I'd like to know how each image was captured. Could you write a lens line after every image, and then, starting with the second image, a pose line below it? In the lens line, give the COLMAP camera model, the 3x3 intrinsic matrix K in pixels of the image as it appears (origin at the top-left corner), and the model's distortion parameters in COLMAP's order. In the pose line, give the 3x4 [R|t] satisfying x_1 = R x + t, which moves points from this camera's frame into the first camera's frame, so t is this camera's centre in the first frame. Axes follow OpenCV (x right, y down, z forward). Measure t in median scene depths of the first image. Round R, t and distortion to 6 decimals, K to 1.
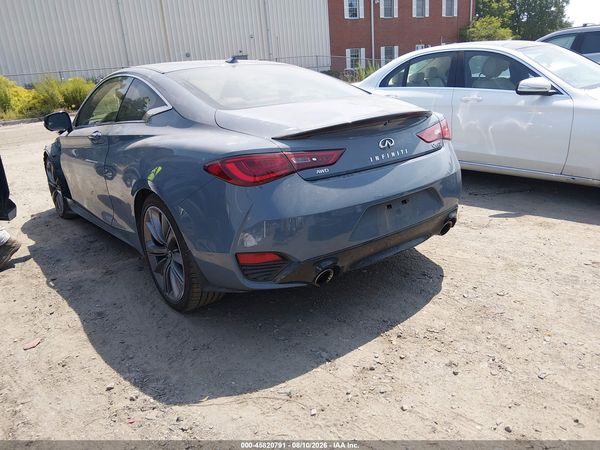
lens RADIAL K [[468.7, 0, 304.6], [0, 468.7, 223.9], [0, 0, 1]] dist [0.107556, -0.196311]
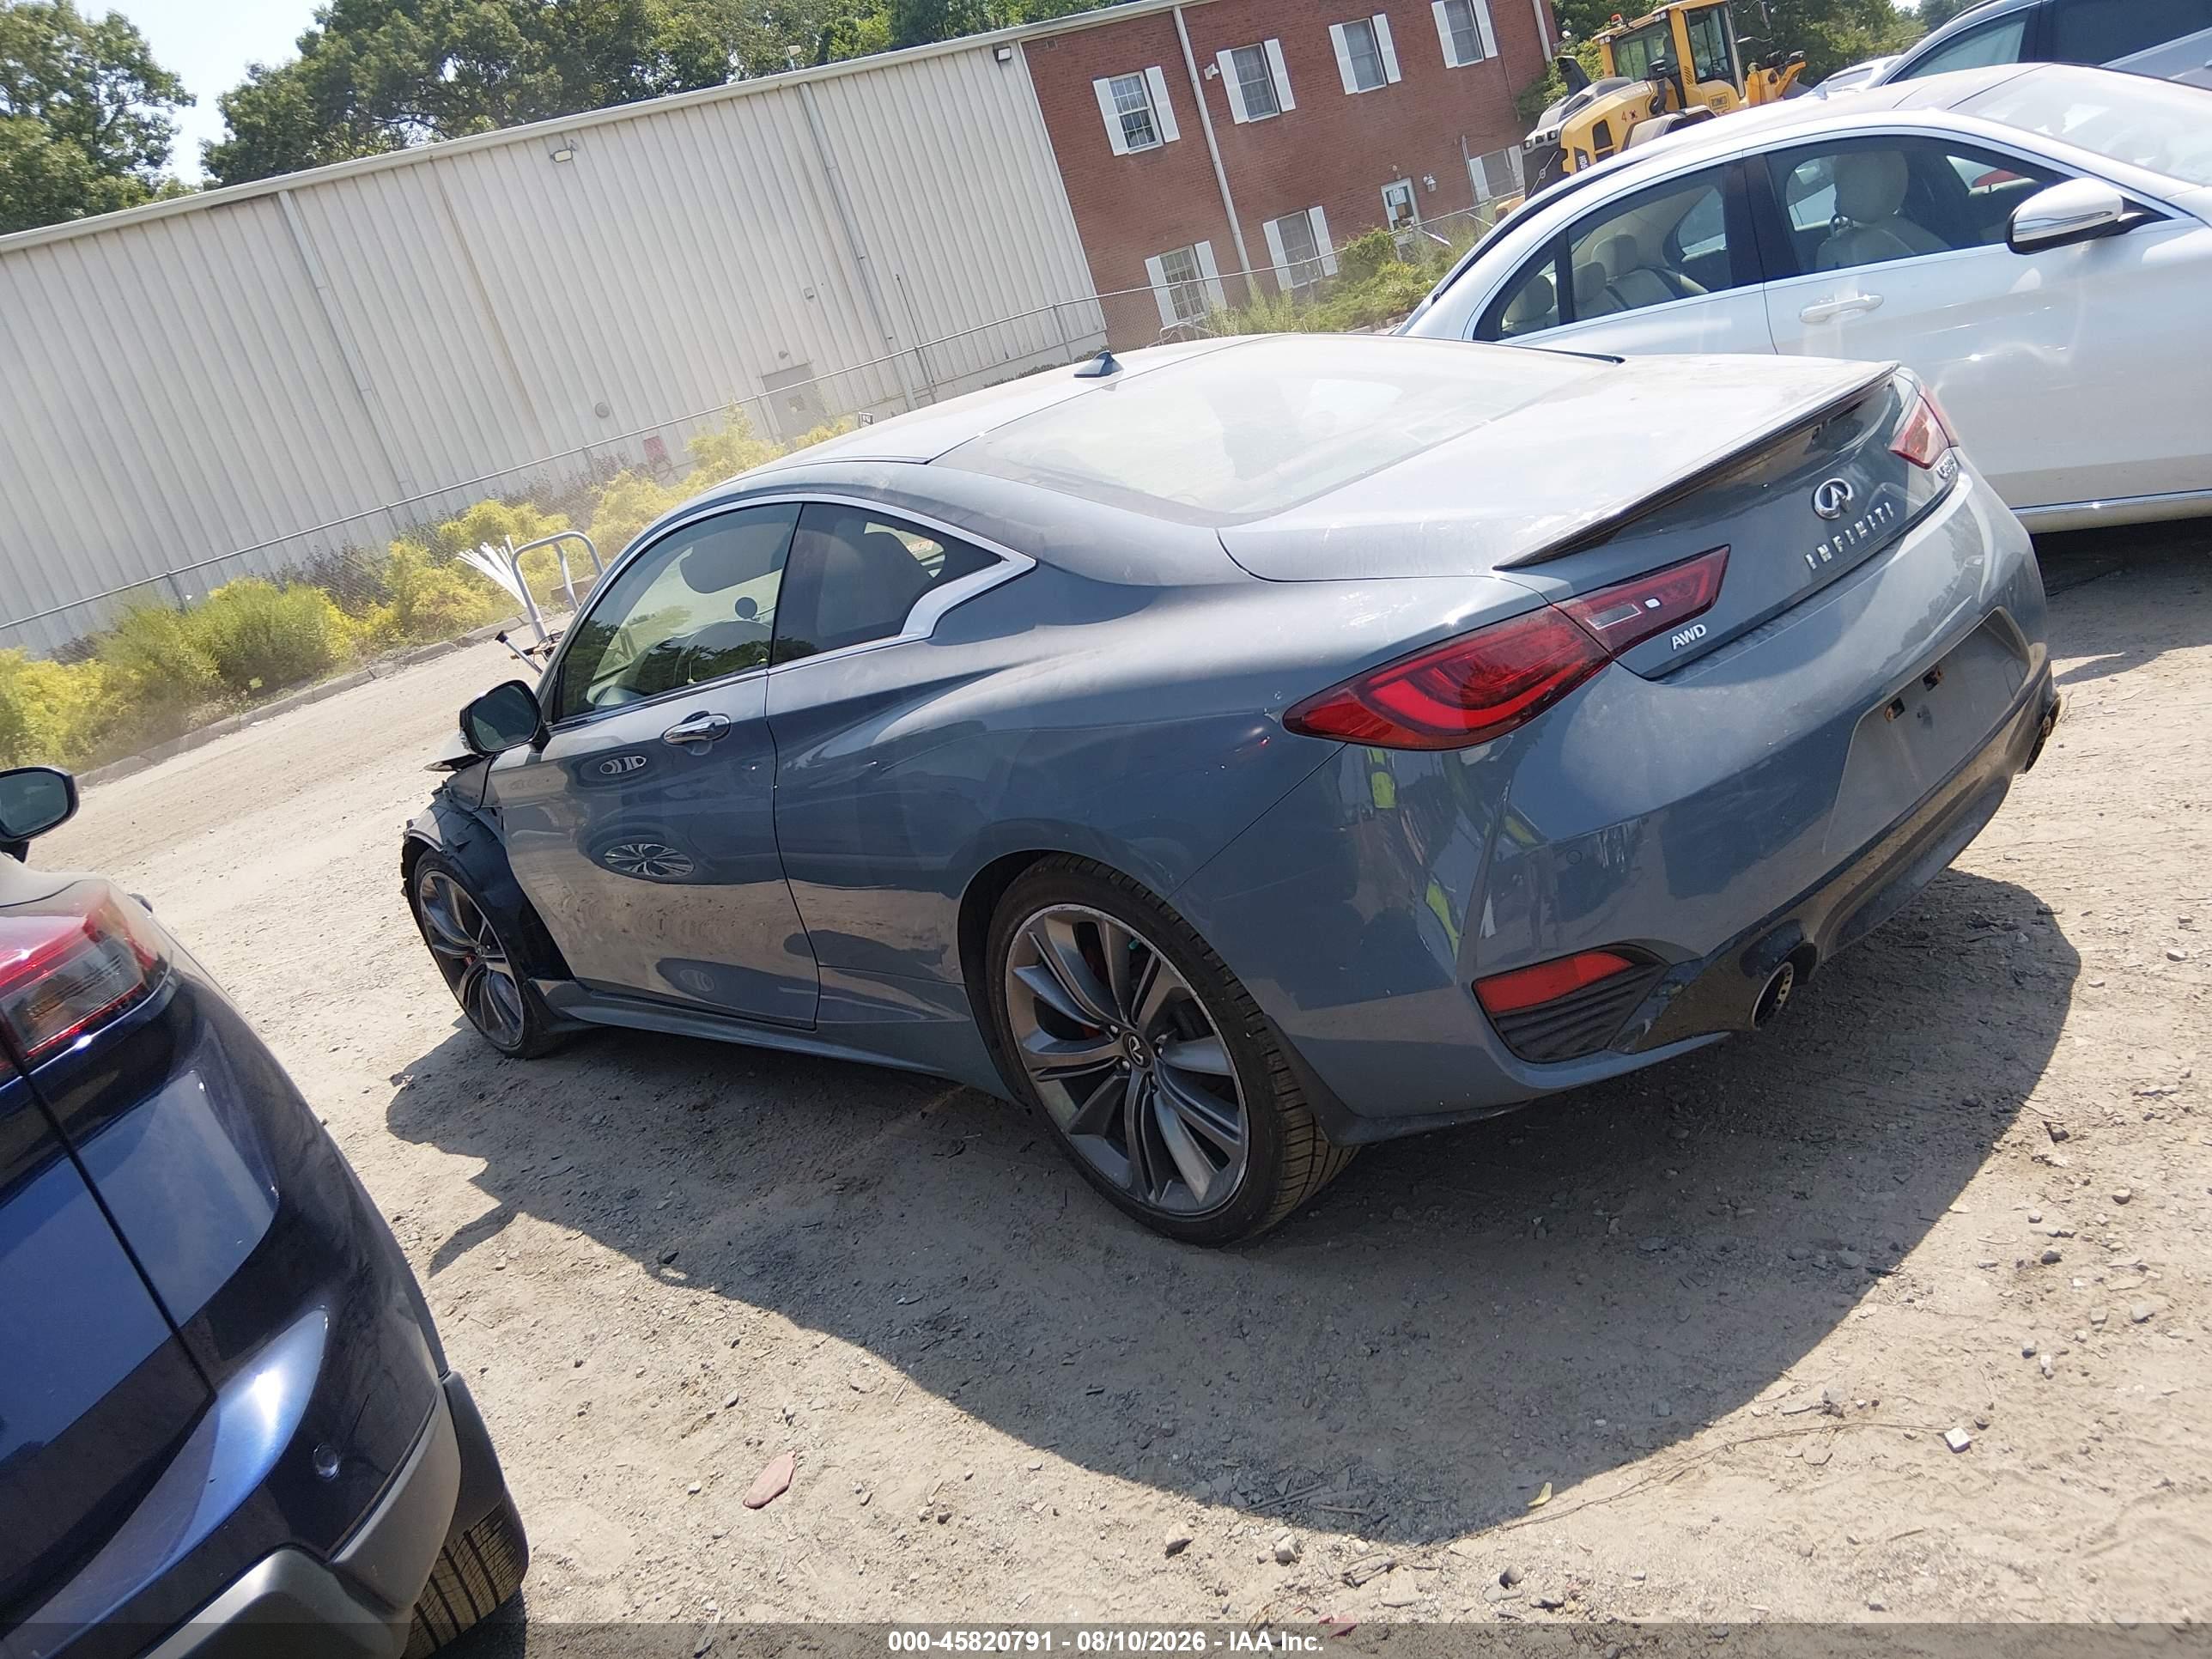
lens RADIAL K [[1728.0, 0, 1122.8], [0, 1728.0, 825.4], [0, 0, 1]] dist [0.107556, -0.196311]
pose [[0.971664, -0.235647, 0.018423, -0.297992], [0.236265, 0.970574, -0.046534, -0.026848], [-0.006915, 0.049568, 0.998747, -0.058225]]
